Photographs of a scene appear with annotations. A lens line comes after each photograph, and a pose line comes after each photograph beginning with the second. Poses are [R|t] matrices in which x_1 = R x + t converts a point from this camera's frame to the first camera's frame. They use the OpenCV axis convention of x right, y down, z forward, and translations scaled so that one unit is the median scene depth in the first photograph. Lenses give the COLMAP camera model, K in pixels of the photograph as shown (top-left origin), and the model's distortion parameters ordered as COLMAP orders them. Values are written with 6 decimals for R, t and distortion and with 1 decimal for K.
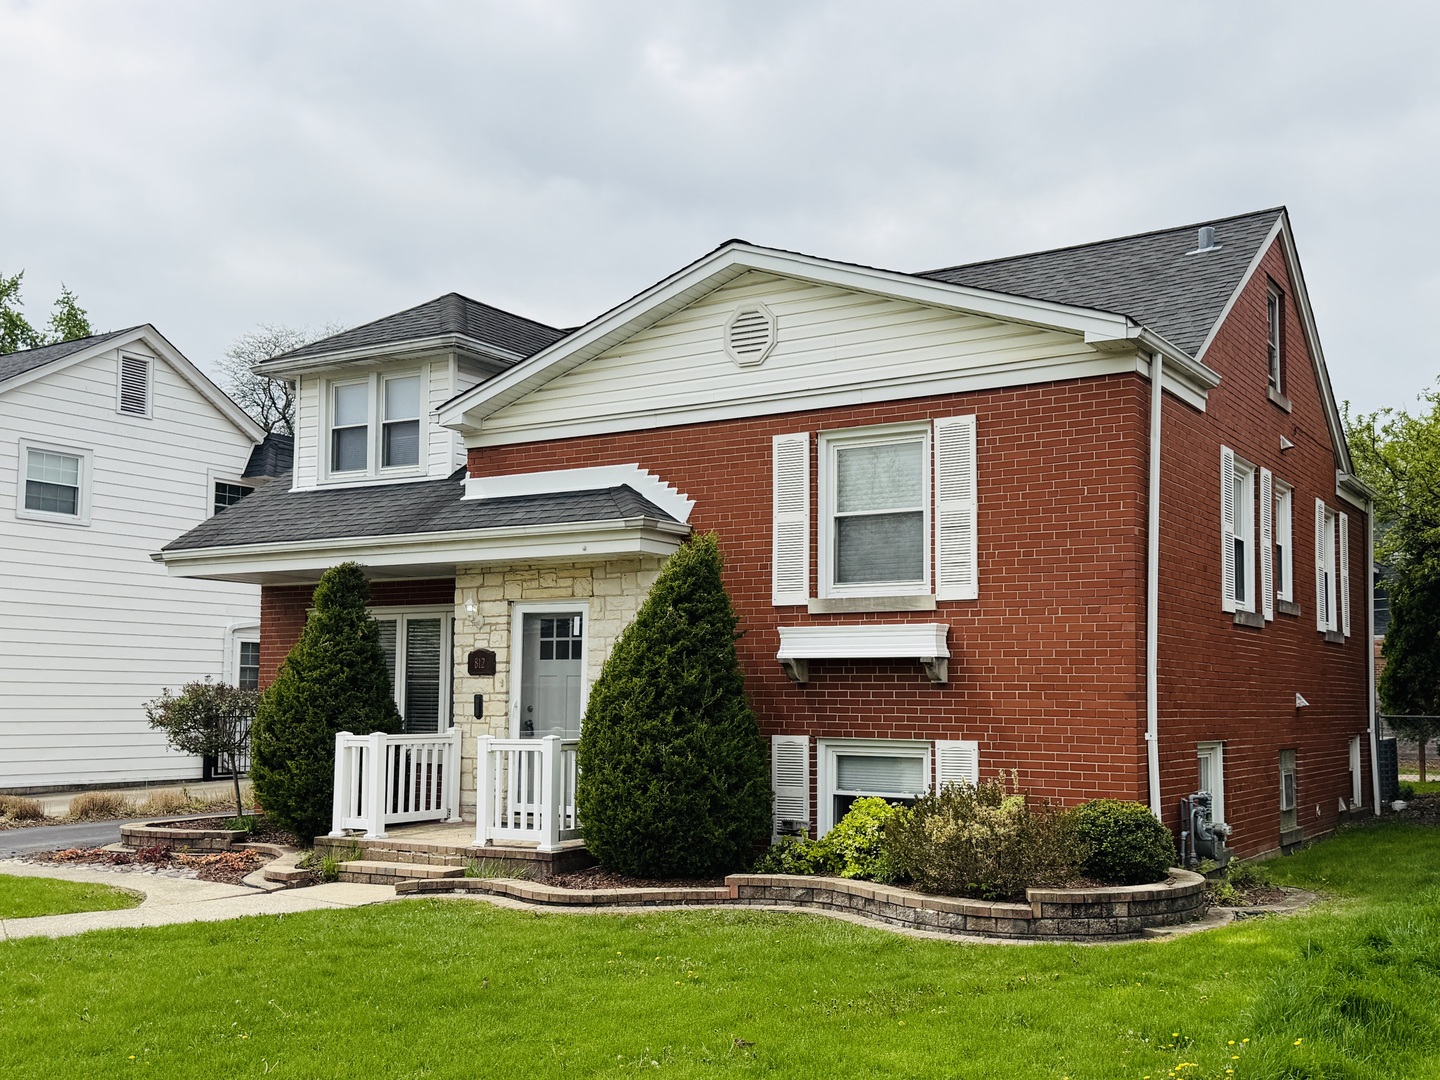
lens RADIAL K [[1479.5, 0, 729.0], [0, 1479.5, 597.1], [0, 0, 1]] dist [0.162163, 0.001037]
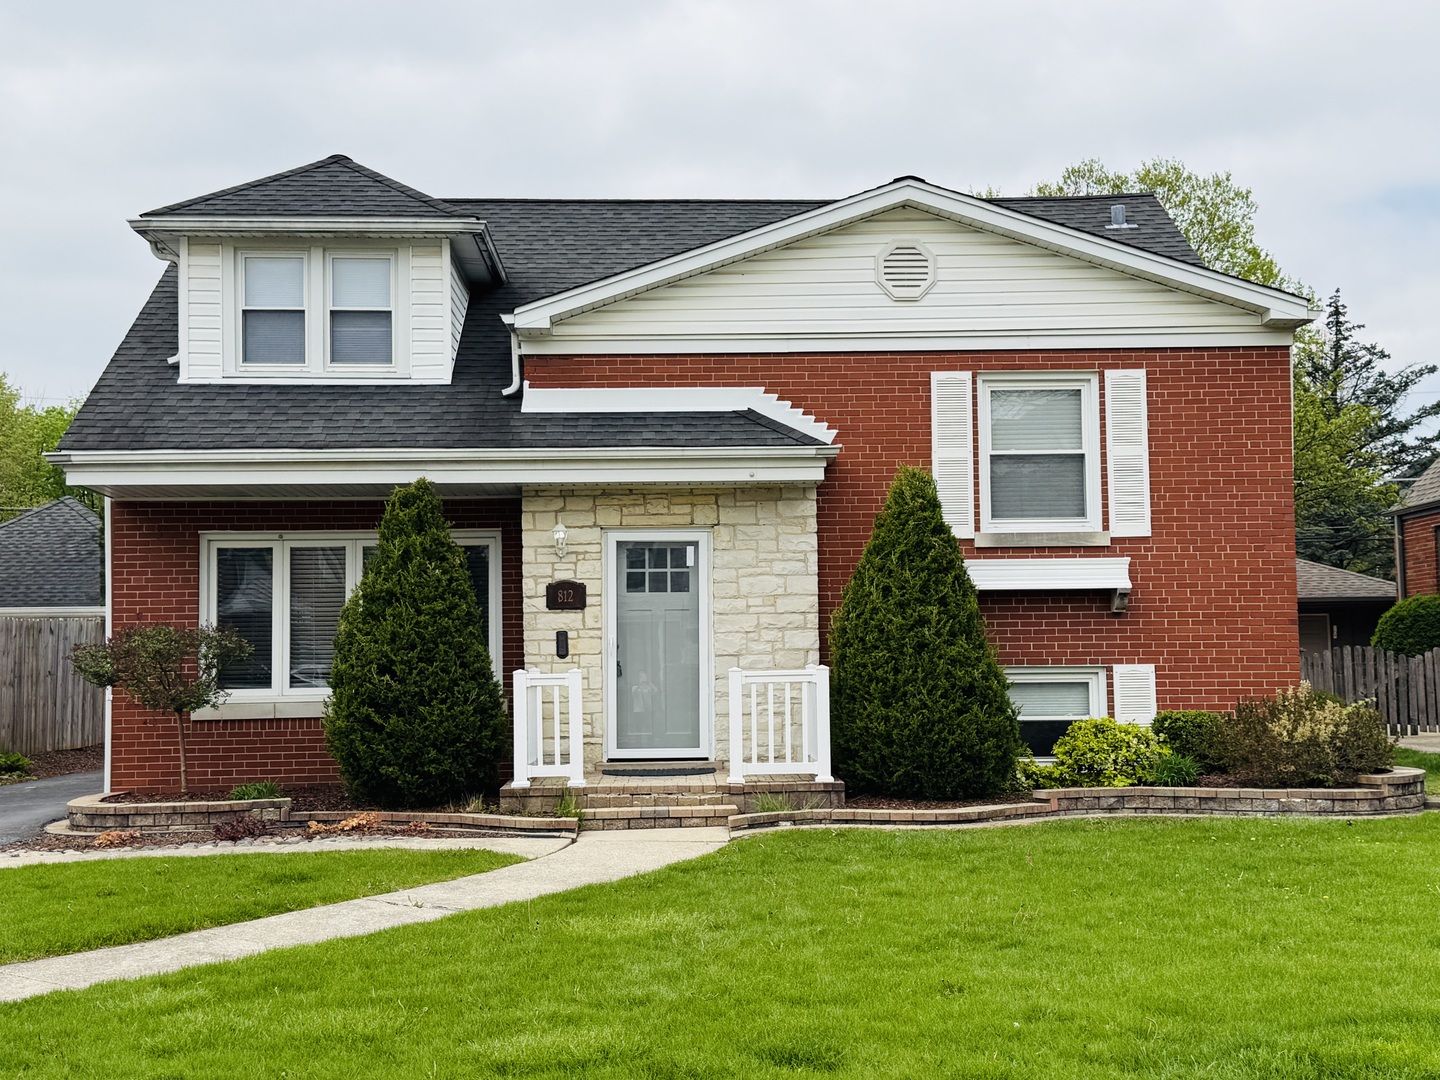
lens RADIAL K [[1925.0, 0, 720.0], [0, 1925.0, 540.0], [0, 0, 1]] dist [0.177551, -0.076592]
pose [[0.827058, 0.021693, 0.561698, -0.822849], [-0.019980, 0.999758, -0.009192, 0.021421], [-0.561762, -0.003620, 0.827291, -0.015401]]
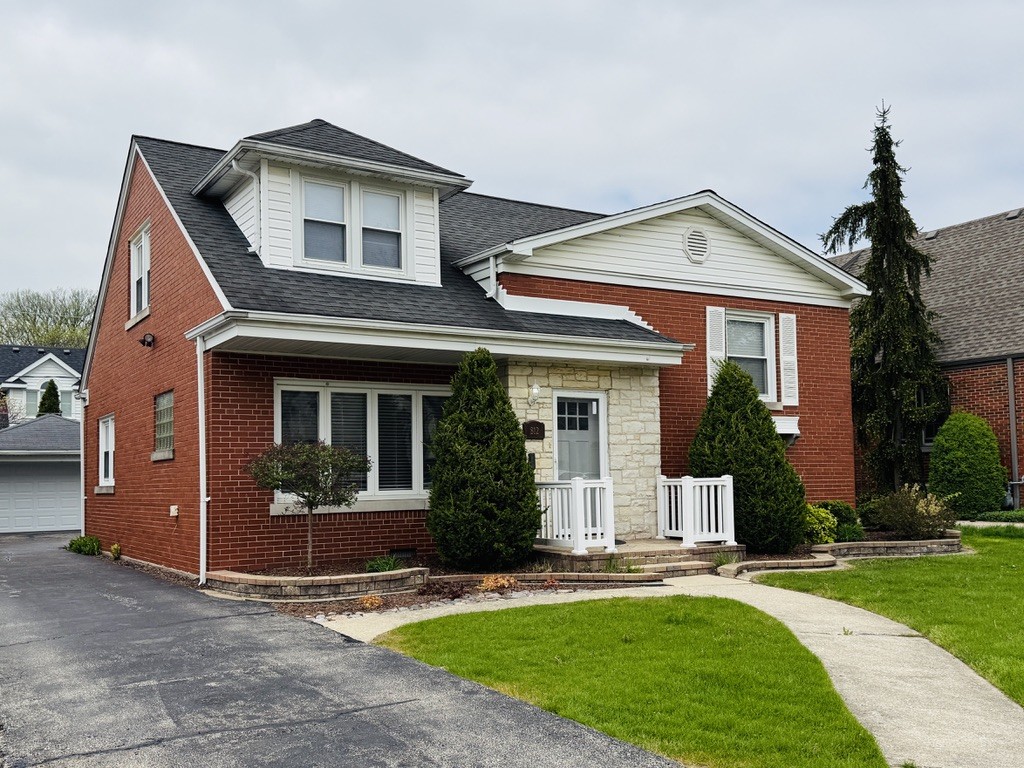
lens RADIAL K [[1003.6, 0, 512.7], [0, 1003.6, 425.0], [0, 0, 1]] dist [0.140058, -0.002355]
pose [[0.426033, 0.037417, 0.903934, -1.129497], [-0.041324, 0.998906, -0.021871, 0.066694], [-0.903763, -0.028037, 0.427113, 0.684877]]
